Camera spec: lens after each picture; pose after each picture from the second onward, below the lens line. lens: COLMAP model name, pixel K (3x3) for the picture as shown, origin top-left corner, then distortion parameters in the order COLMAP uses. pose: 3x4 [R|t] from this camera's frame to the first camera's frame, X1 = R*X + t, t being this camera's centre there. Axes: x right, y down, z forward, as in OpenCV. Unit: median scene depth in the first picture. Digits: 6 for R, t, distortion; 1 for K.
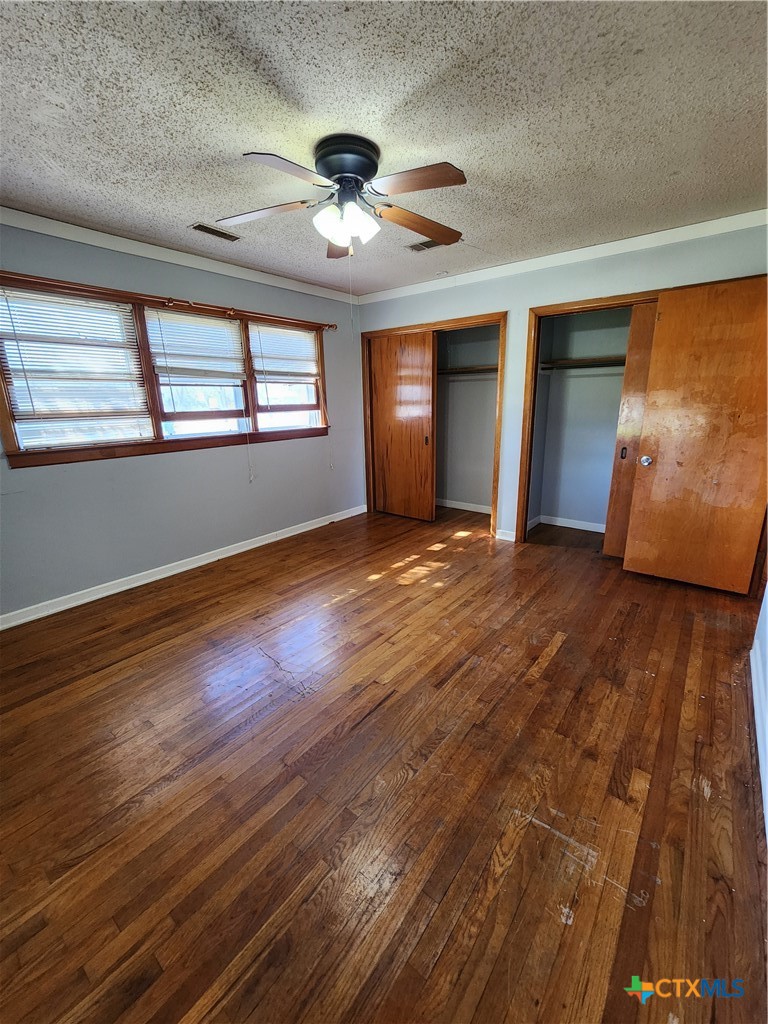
lens RADIAL K [[420.1, 0, 385.9], [0, 420.1, 514.8], [0, 0, 1]] dist [0.001086, 0.000472]
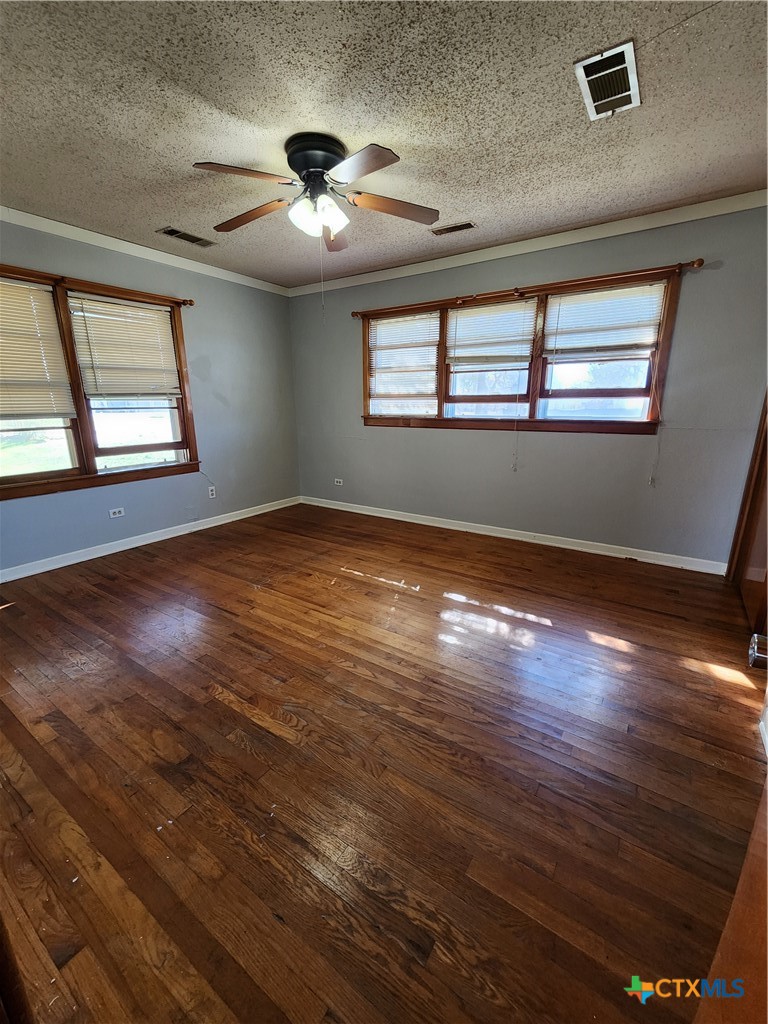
lens RADIAL K [[420.1, 0, 385.9], [0, 420.1, 514.8], [0, 0, 1]] dist [0.001086, 0.000472]
pose [[0.079458, 0.277119, -0.957545, 0.752130], [-0.259577, 0.933194, 0.248532, -0.183046], [0.962448, 0.228809, 0.146083, 0.756857]]
